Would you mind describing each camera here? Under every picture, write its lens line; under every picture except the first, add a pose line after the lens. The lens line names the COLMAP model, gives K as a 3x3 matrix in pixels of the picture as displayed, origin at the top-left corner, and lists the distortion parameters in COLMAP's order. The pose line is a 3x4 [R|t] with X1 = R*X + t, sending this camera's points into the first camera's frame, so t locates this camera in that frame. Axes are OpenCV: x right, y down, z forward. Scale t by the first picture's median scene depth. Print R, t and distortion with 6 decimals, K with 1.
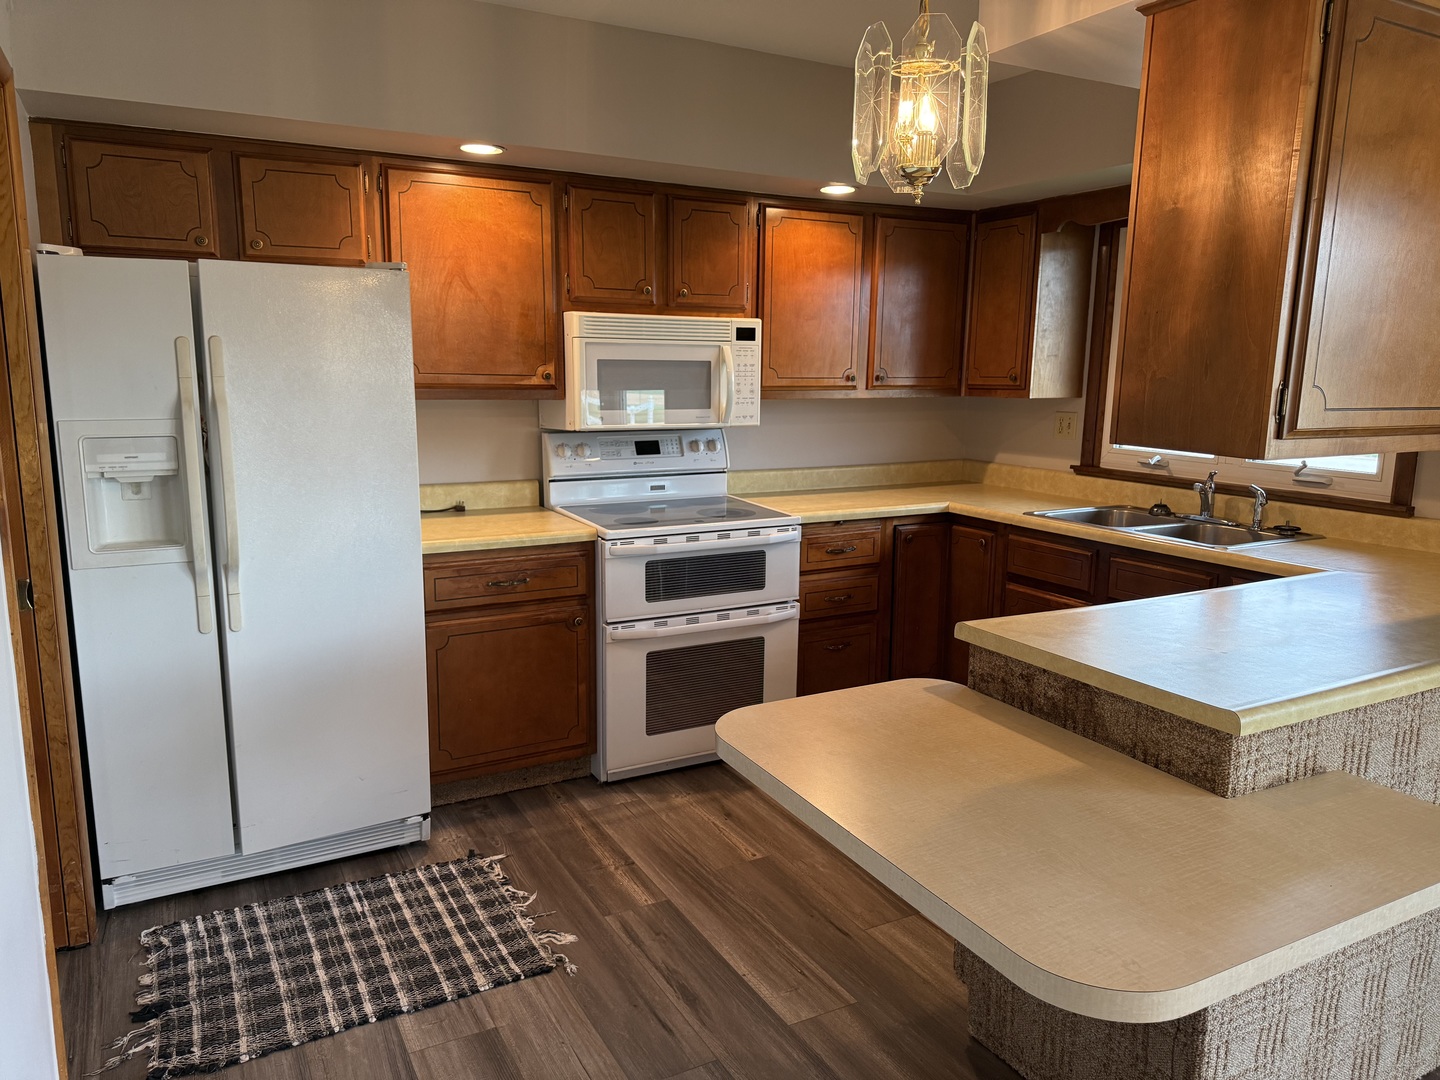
lens RADIAL K [[1019.9, 0, 717.8], [0, 1019.9, 535.4], [0, 0, 1]] dist [0.068381, -0.096401]
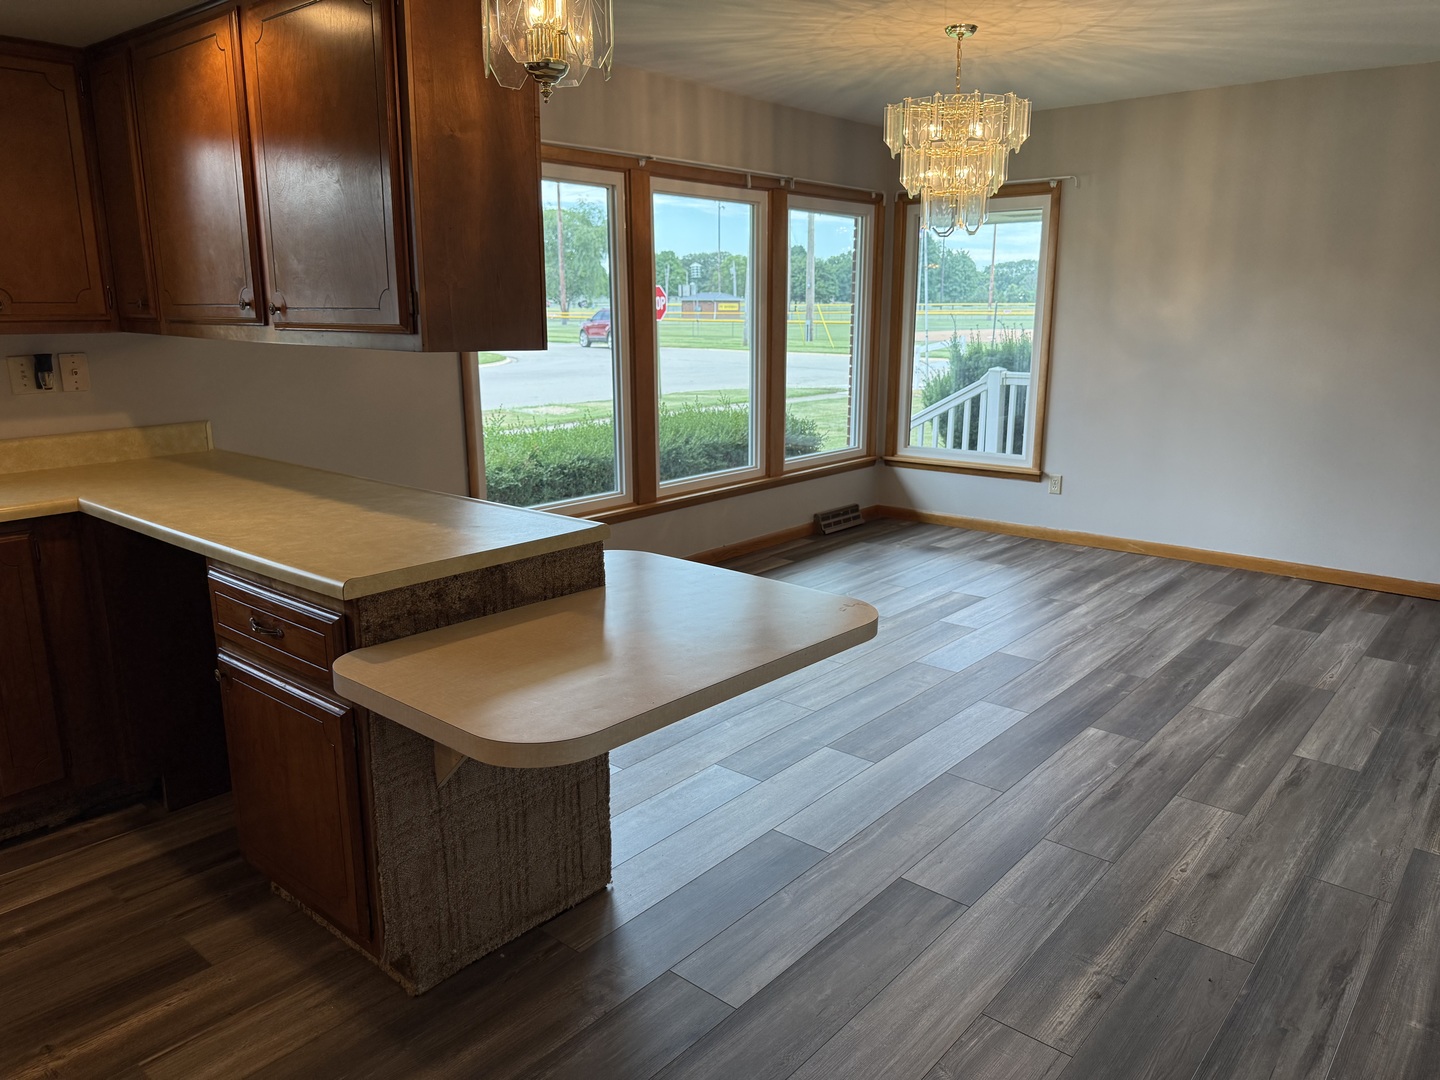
lens RADIAL K [[1019.9, 0, 724.5], [0, 1019.9, 540.3], [0, 0, 1]] dist [0.068381, -0.096401]
pose [[-0.365740, -0.218685, 0.904661, -0.447741], [0.150903, 0.945210, 0.289494, -0.102057], [-0.918402, 0.242396, -0.312701, 0.674764]]
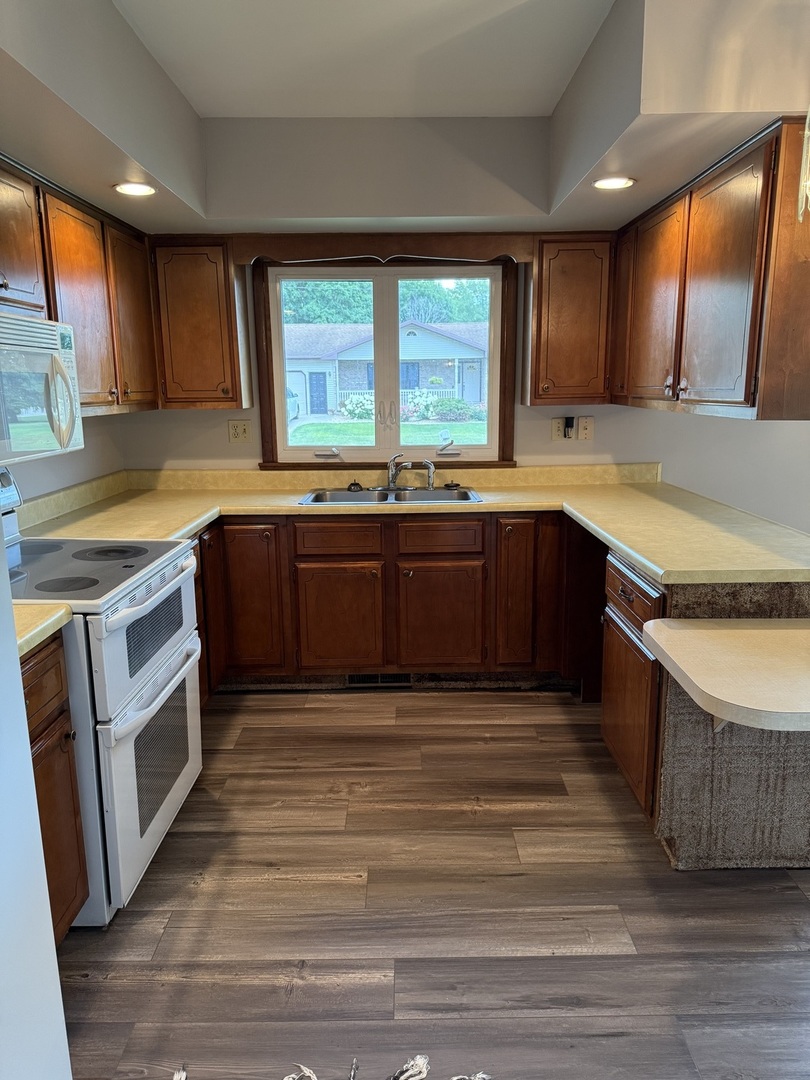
lens RADIAL K [[764.9, 0, 406.2], [0, 764.9, 542.9], [0, 0, 1]] dist [0.068381, -0.096401]
pose [[0.469357, -0.191819, 0.861922, -0.511419], [0.163791, 0.978093, 0.128481, -0.087224], [-0.867685, 0.080872, 0.490492, 0.560163]]
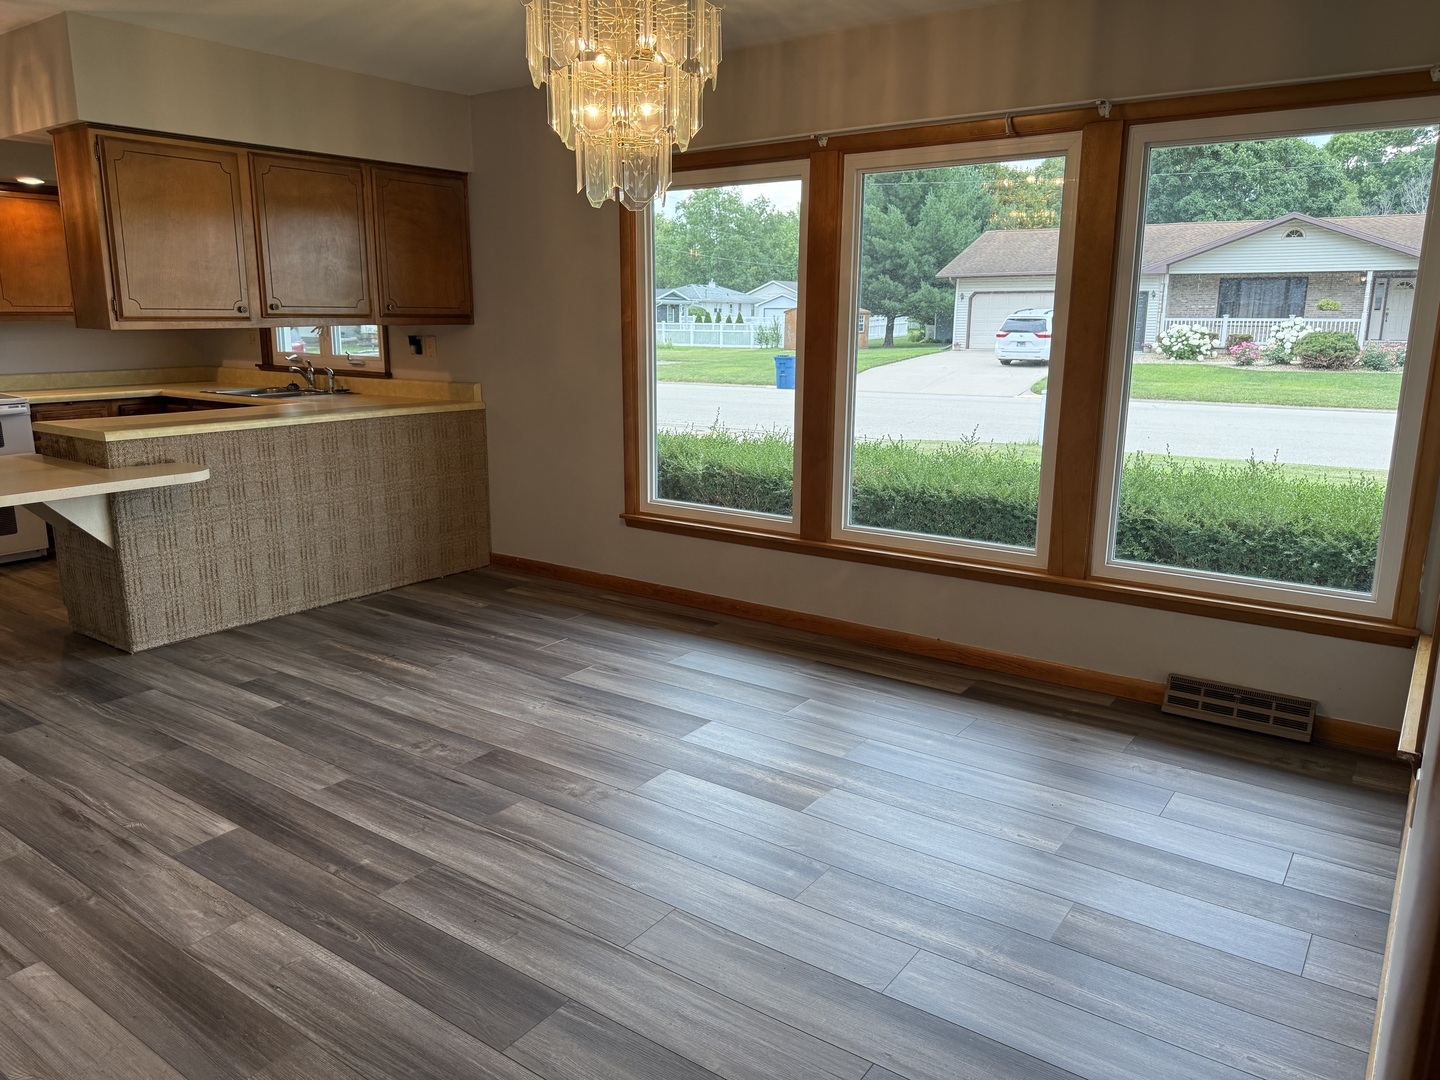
lens RADIAL K [[1019.9, 0, 717.2], [0, 1019.9, 535.3], [0, 0, 1]] dist [0.068381, -0.096401]
pose [[0.899490, -0.098298, 0.425741, 0.384405], [0.077351, 0.994800, 0.066263, 0.189316], [-0.430041, -0.026672, 0.902416, -0.961244]]
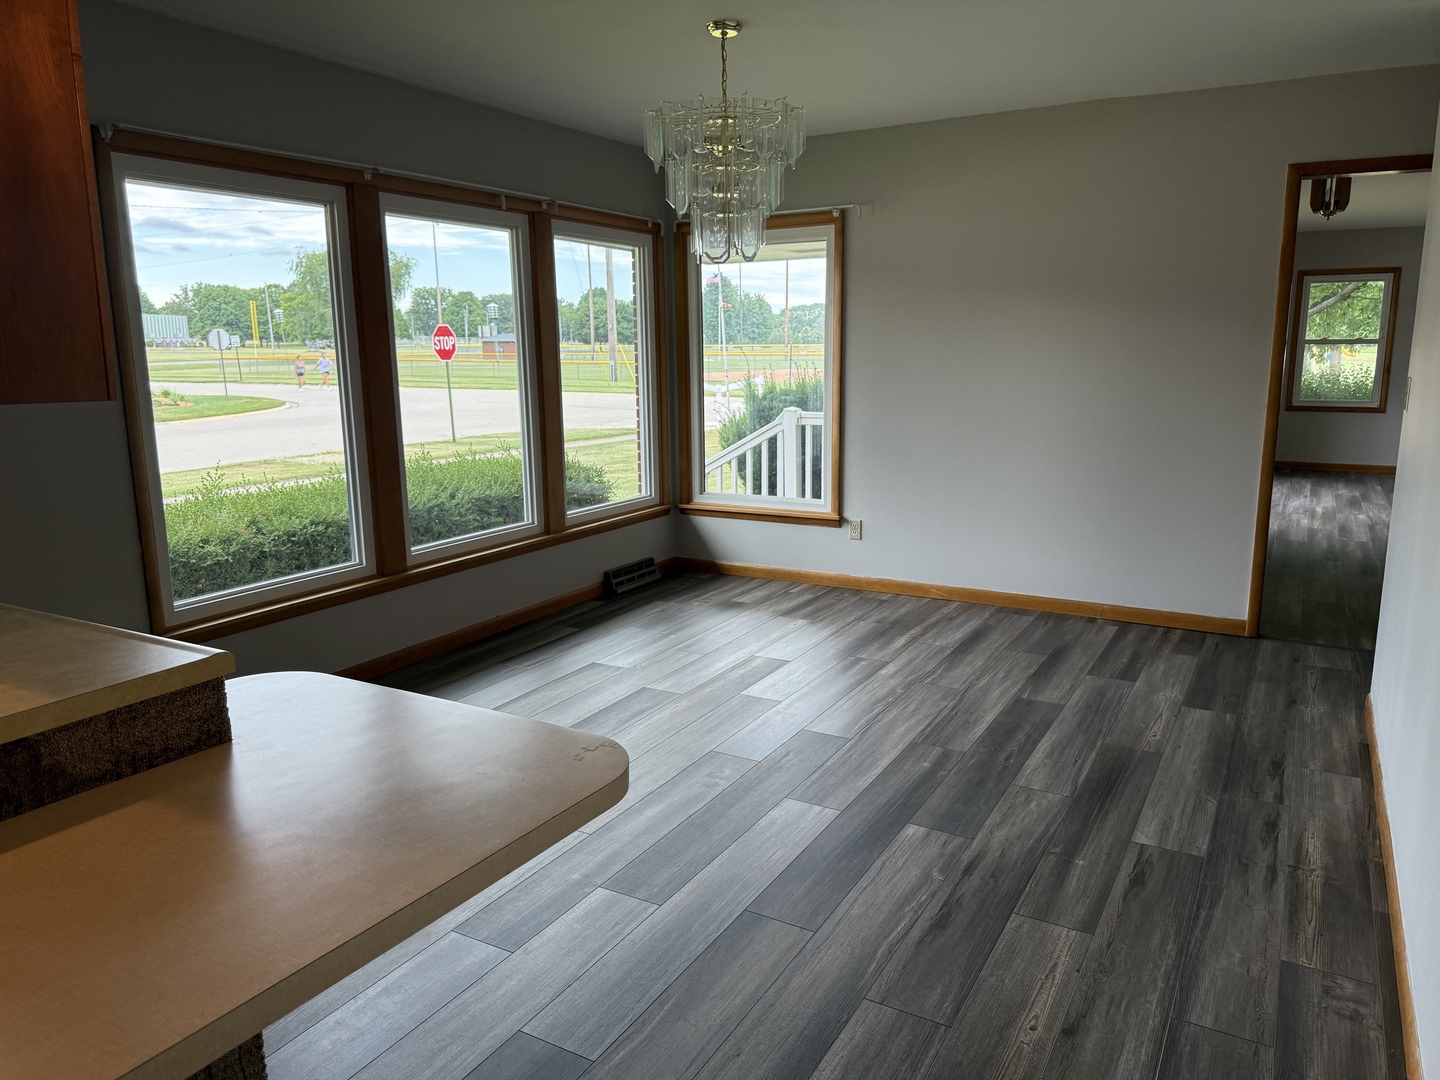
lens RADIAL K [[1019.9, 0, 722.9], [0, 1019.9, 539.7], [0, 0, 1]] dist [0.068381, -0.096401]
pose [[-0.531114, -0.163702, 0.831336, -0.285950], [0.144740, 0.949208, 0.279382, -0.070418], [-0.834846, 0.268711, -0.480443, 0.543690]]
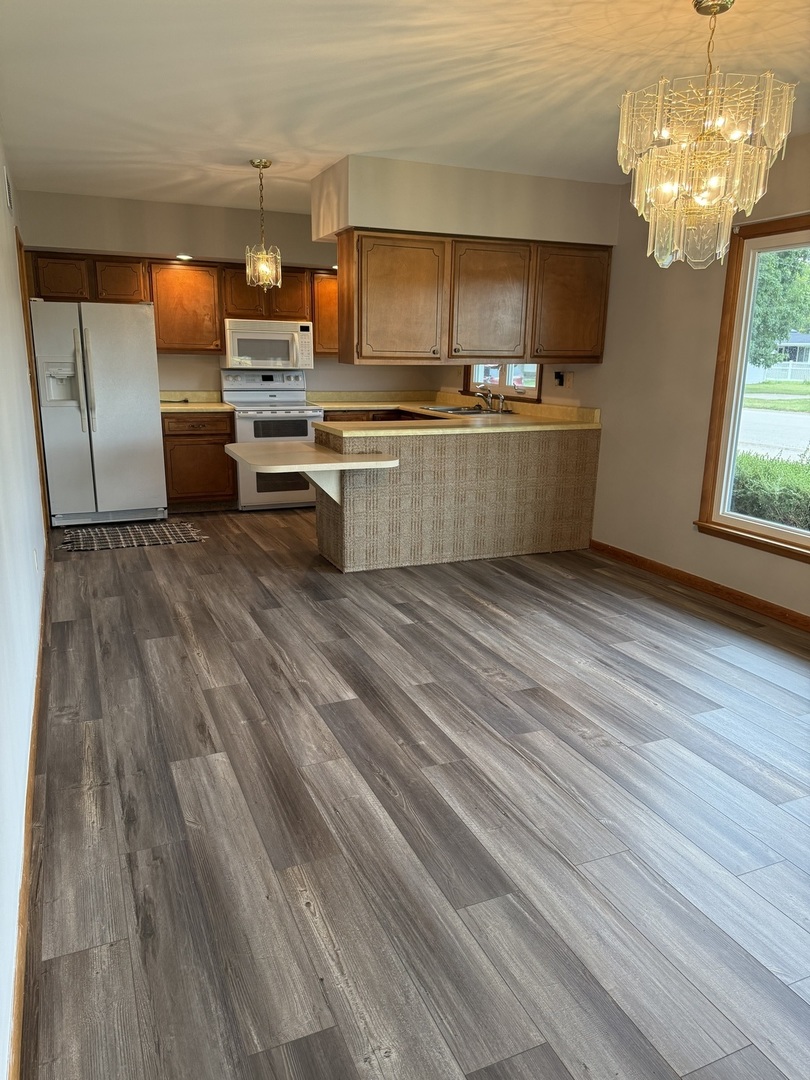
lens RADIAL K [[764.9, 0, 405.3], [0, 764.9, 535.4], [0, 0, 1]] dist [0.068381, -0.096401]
pose [[0.996425, 0.025270, -0.080608, 0.503495], [-0.019876, 0.997553, 0.067029, 0.189470], [0.082105, -0.065187, 0.994490, -0.953563]]
